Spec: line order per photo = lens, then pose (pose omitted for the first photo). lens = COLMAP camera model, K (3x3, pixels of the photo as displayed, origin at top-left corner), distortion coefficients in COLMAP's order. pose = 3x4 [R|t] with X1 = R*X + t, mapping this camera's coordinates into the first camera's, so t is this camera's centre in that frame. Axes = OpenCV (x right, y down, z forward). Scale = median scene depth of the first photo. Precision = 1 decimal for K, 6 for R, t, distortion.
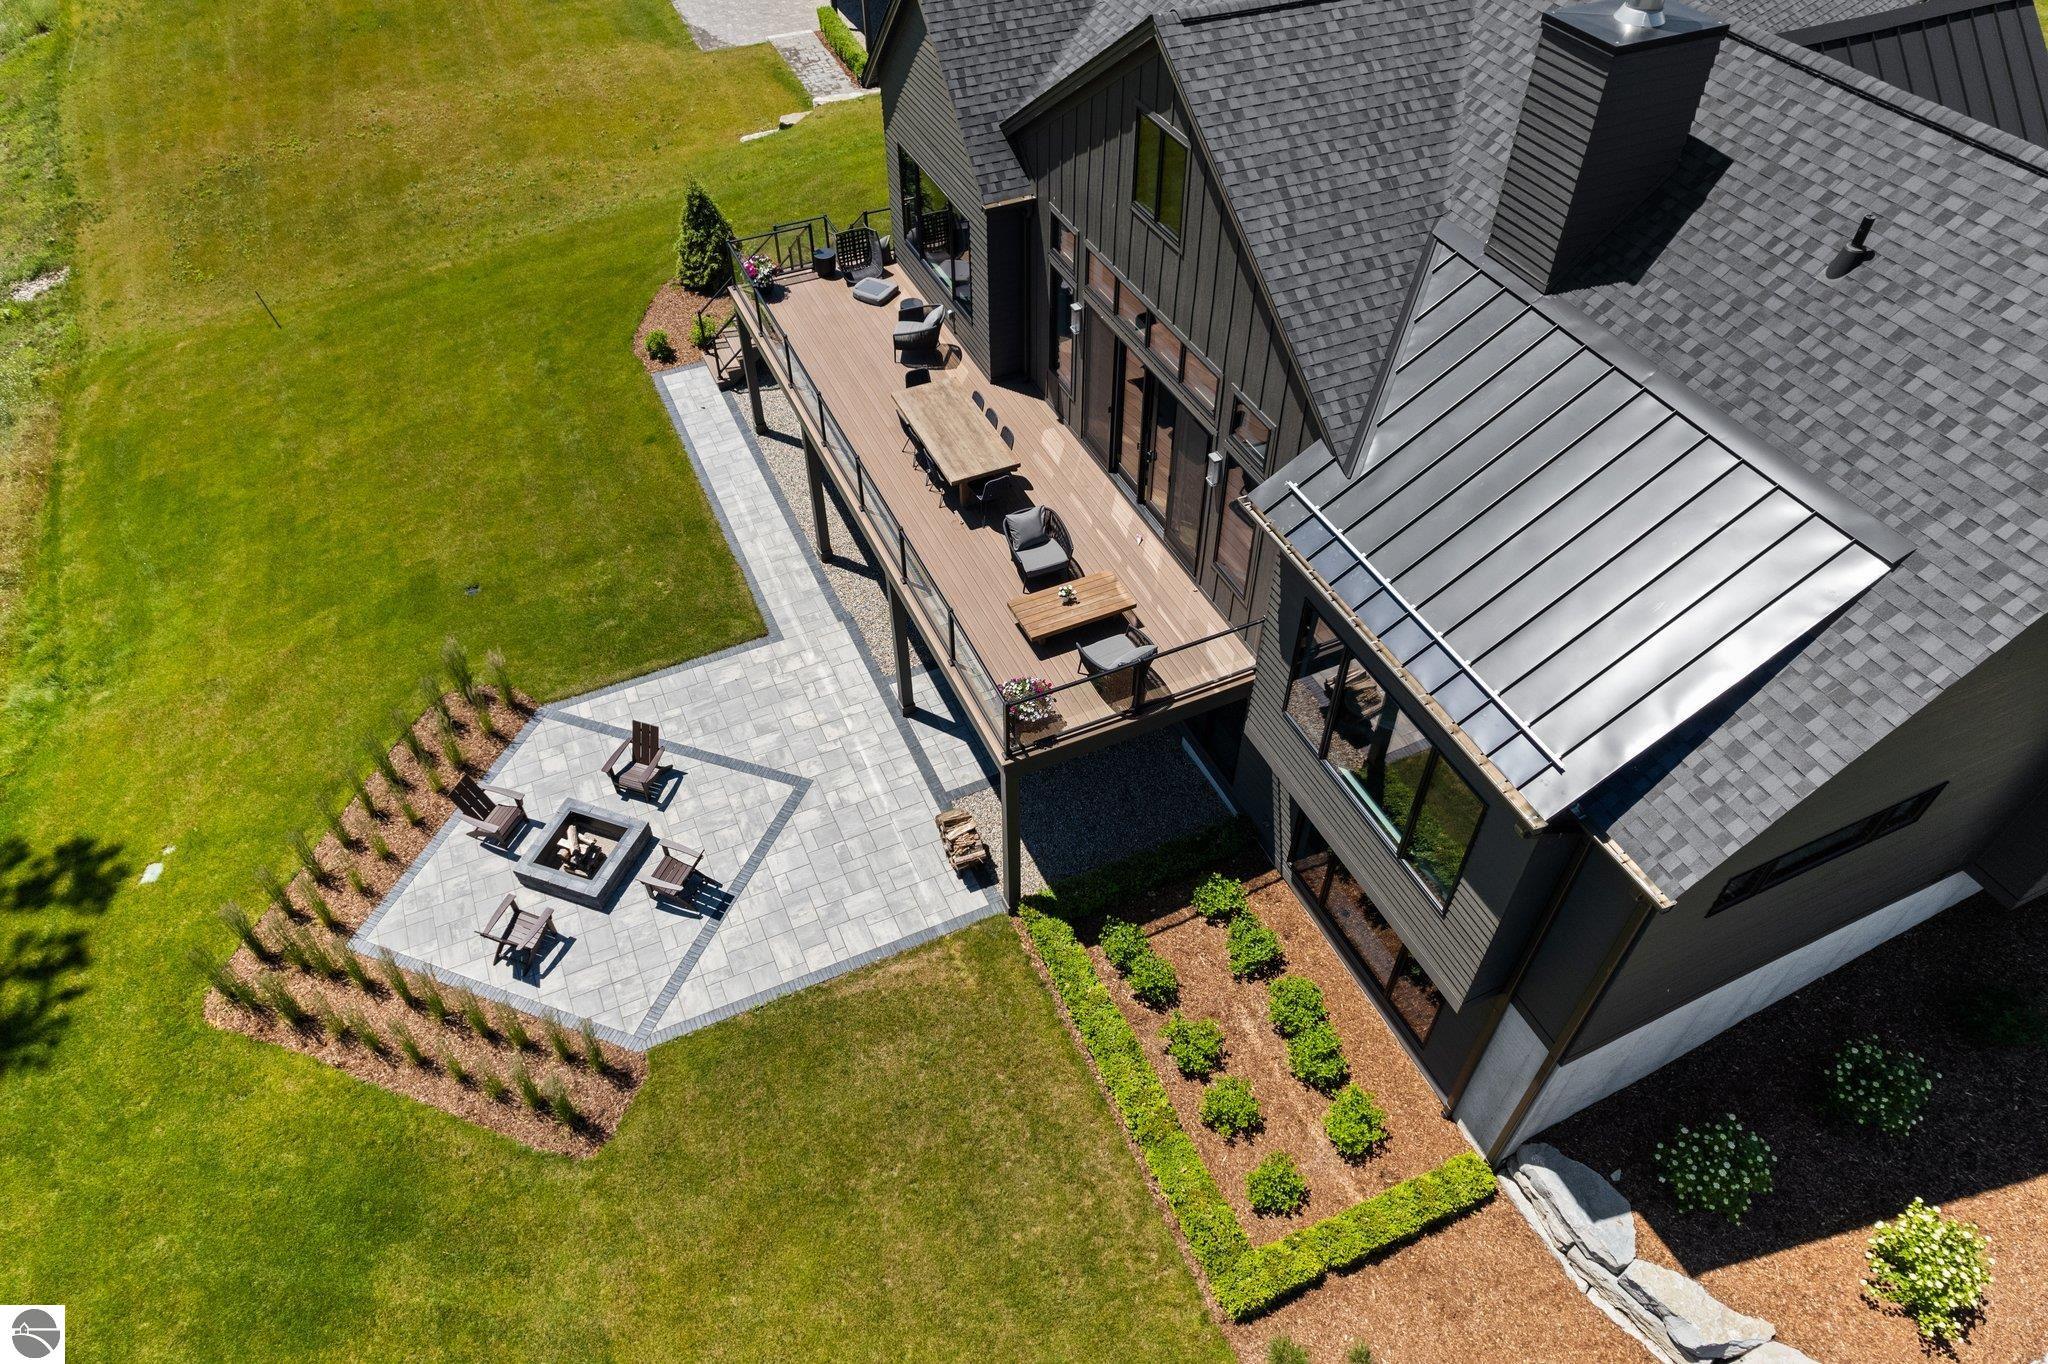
lens RADIAL K [[1302.9, 0, 1002.7], [0, 1302.9, 680.7], [0, 0, 1]] dist [-0.051578, 0.026755]
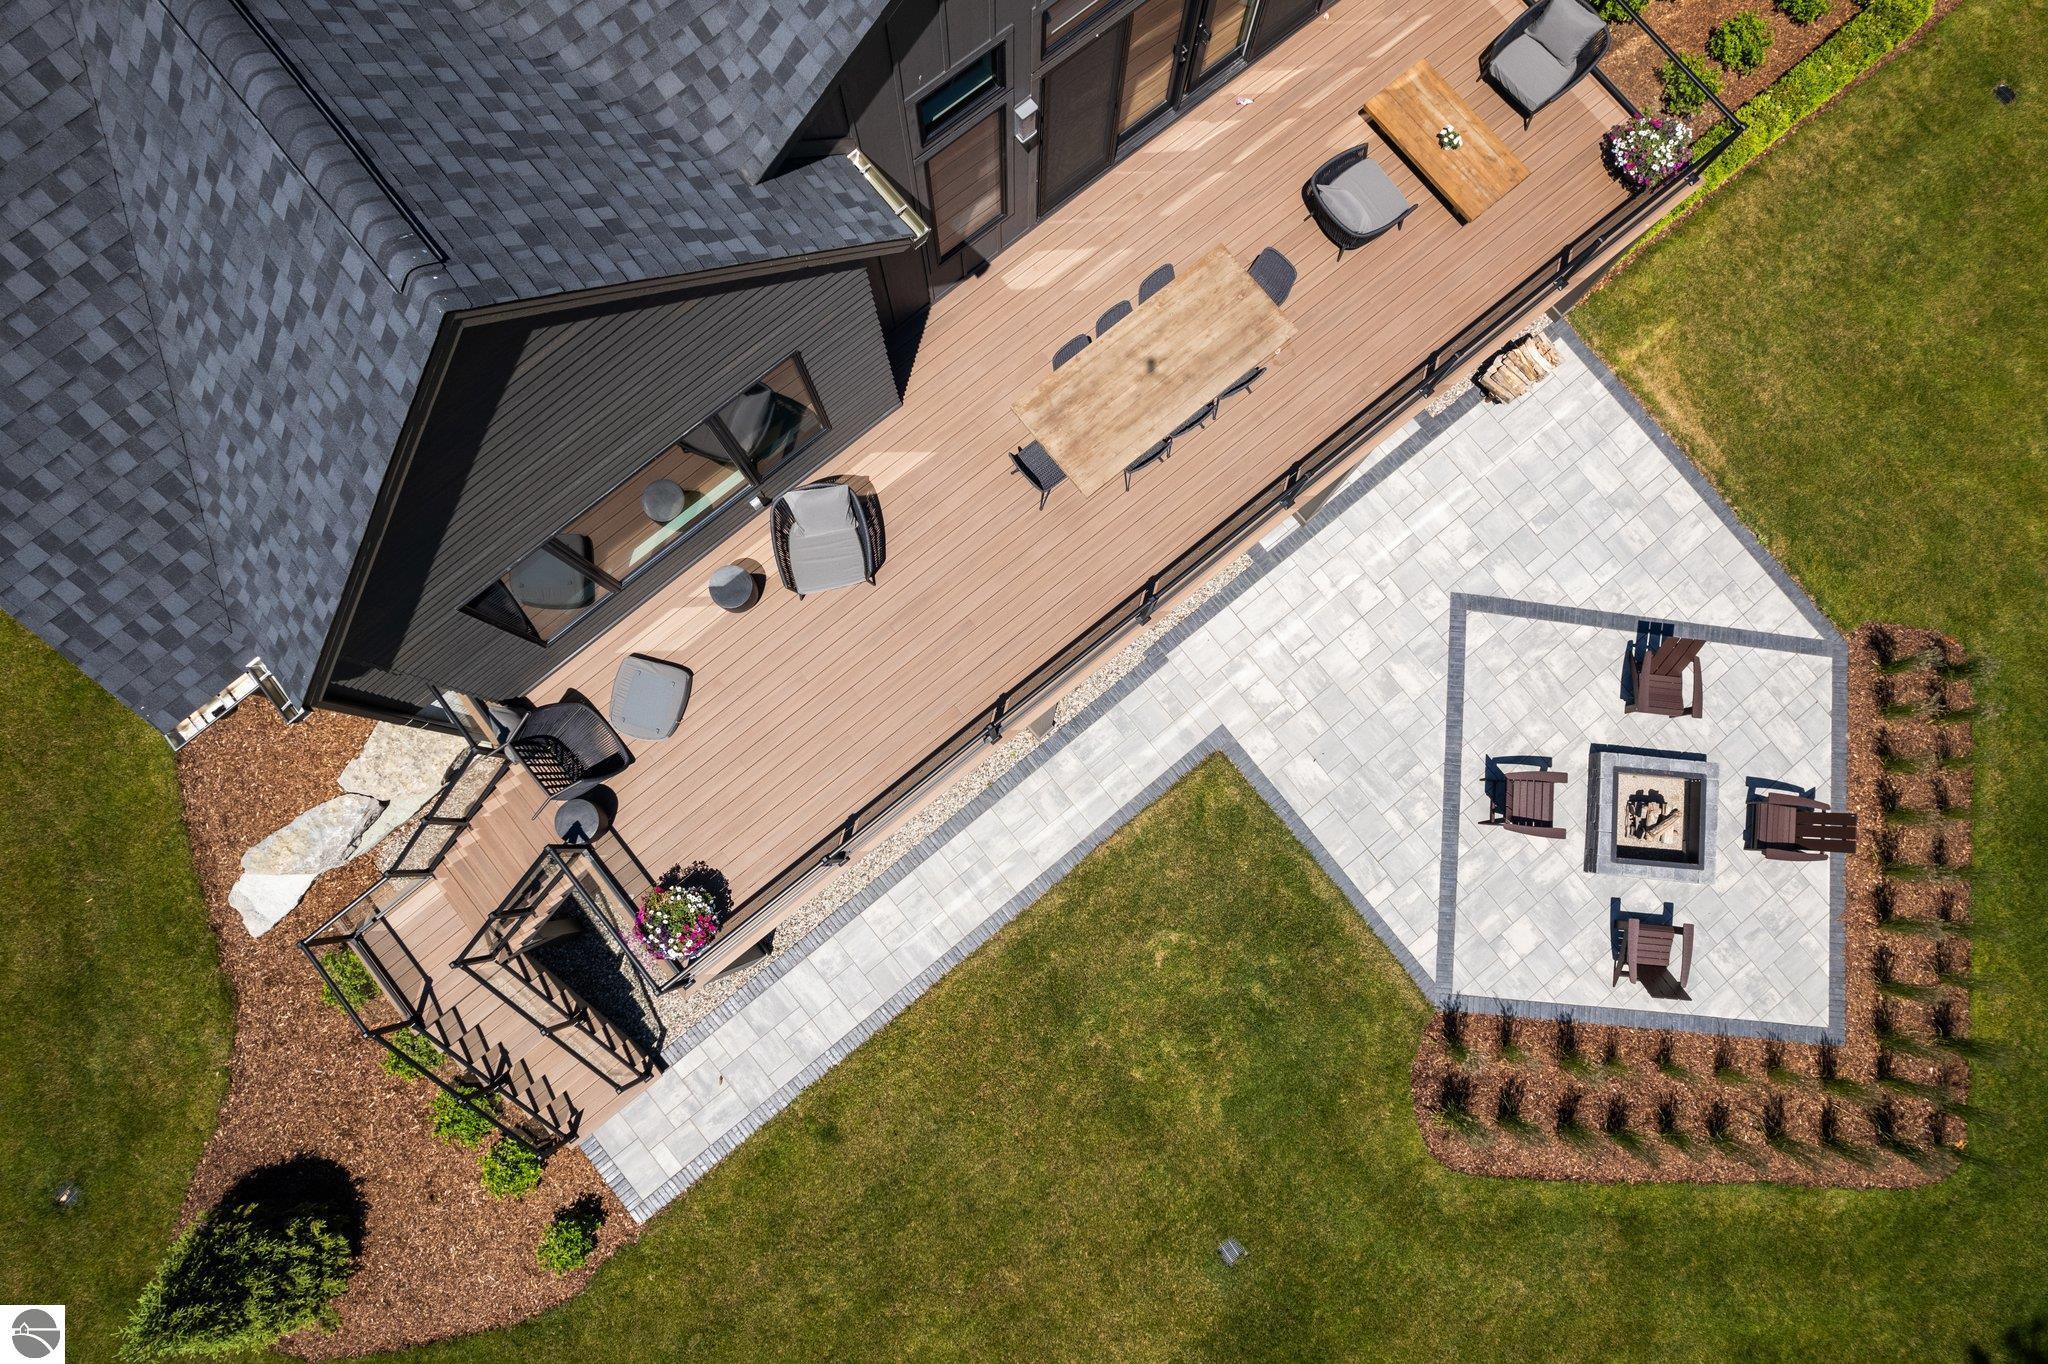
lens RADIAL K [[1302.9, 0, 1002.7], [0, 1302.9, 680.7], [0, 0, 1]] dist [-0.051578, 0.026755]
pose [[-0.259398, -0.958468, 0.118541, -0.219828], [0.694319, -0.099762, 0.712719, -0.672644], [-0.671292, 0.267183, 0.691361, 0.659927]]
